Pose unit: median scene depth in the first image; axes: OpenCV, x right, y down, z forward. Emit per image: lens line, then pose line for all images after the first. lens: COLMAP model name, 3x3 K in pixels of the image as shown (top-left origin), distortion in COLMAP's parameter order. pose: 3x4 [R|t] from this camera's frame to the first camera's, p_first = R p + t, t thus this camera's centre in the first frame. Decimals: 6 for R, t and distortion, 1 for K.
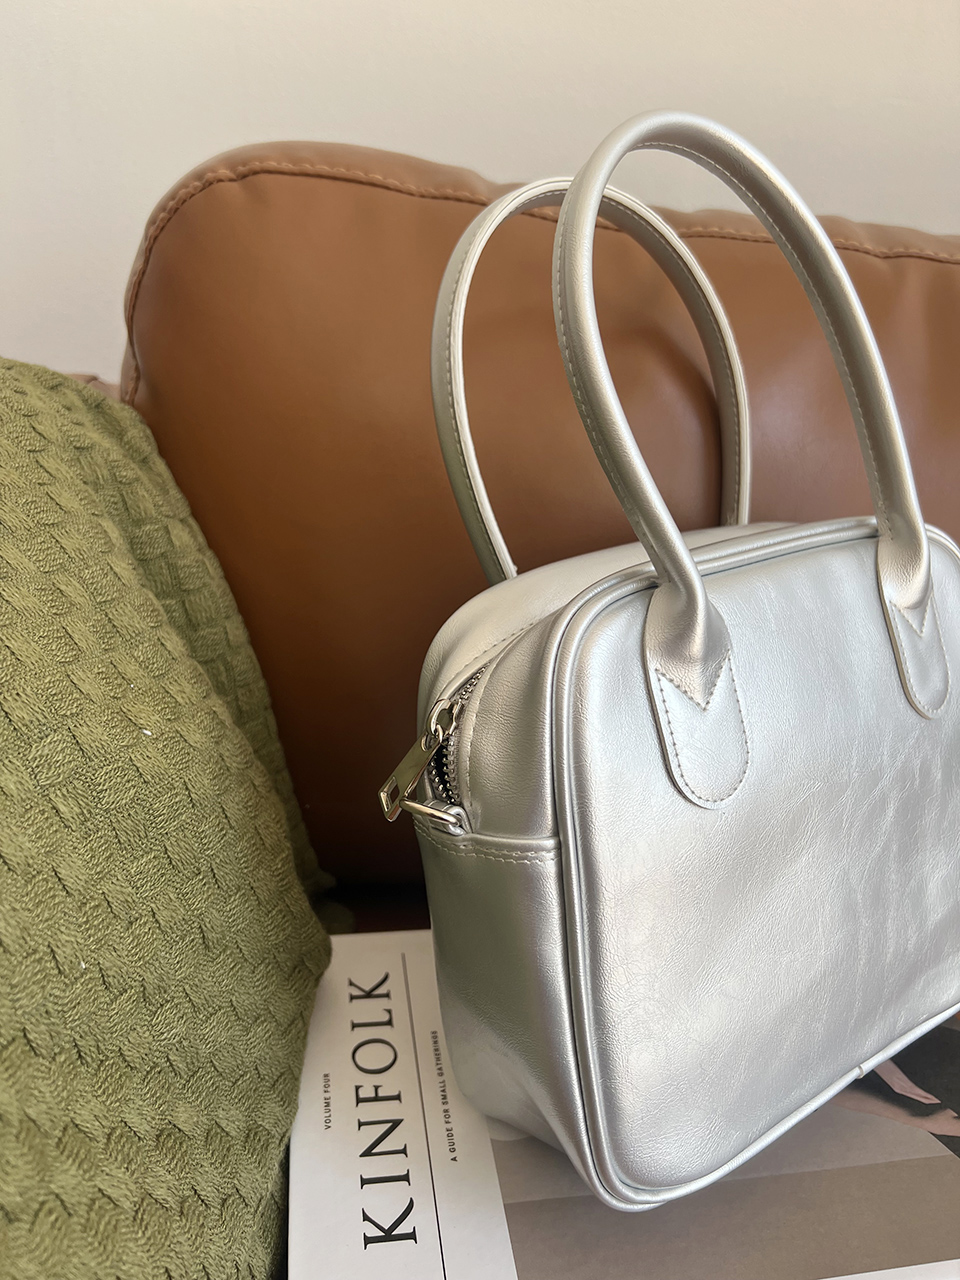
lens RADIAL K [[964.8, 0, 452.5], [0, 964.8, 651.9], [0, 0, 1]] dist [0.005707, -0.005065]
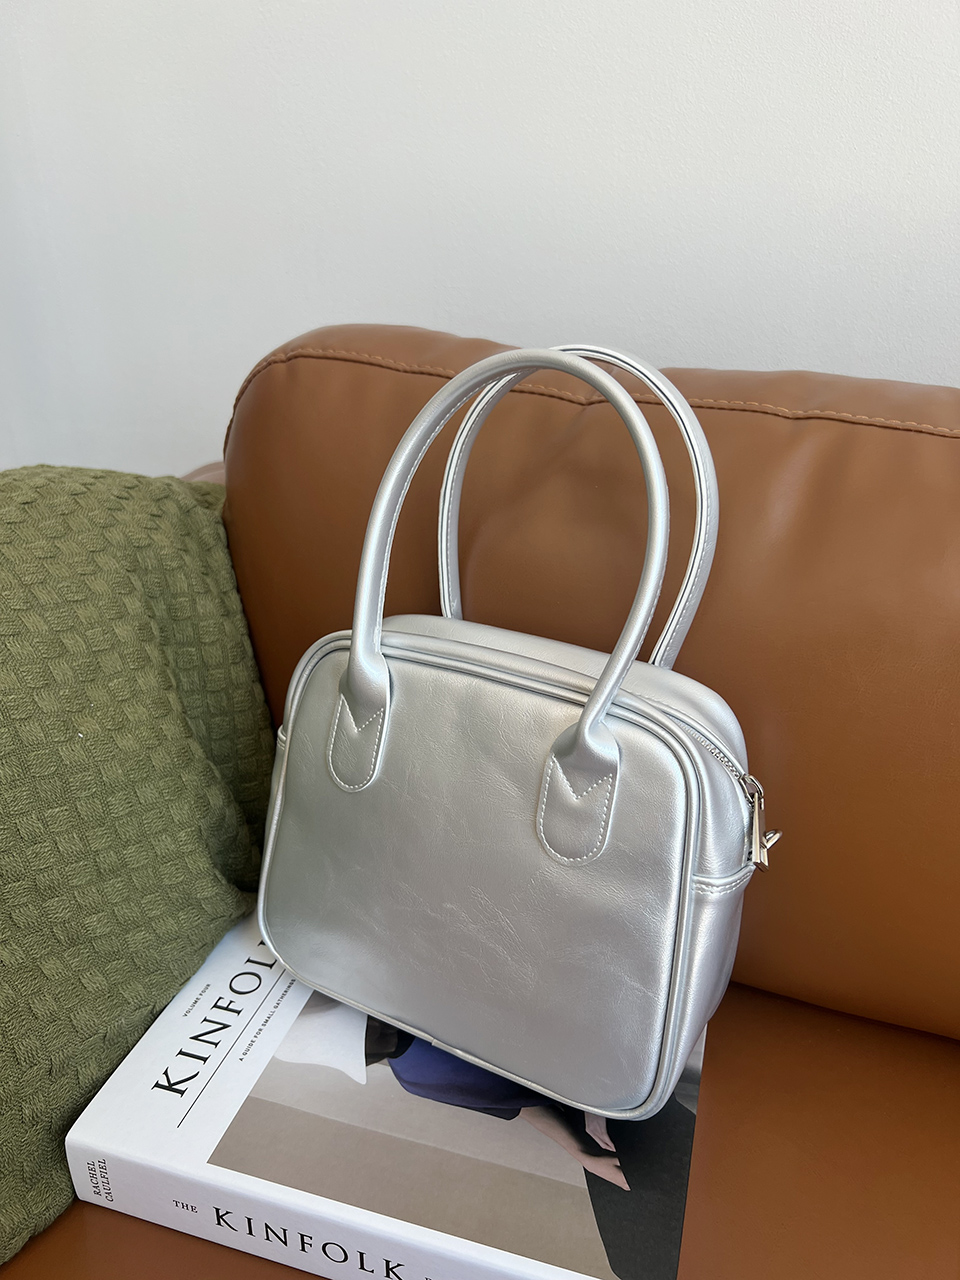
lens RADIAL K [[964.8, 0, 484.6], [0, 964.8, 636.7], [0, 0, 1]] dist [0.005707, -0.005065]
pose [[0.899581, 0.126137, -0.418142, 0.757216], [-0.134450, 0.990873, 0.009655, -0.149895], [0.415544, 0.047534, 0.908330, -0.176746]]
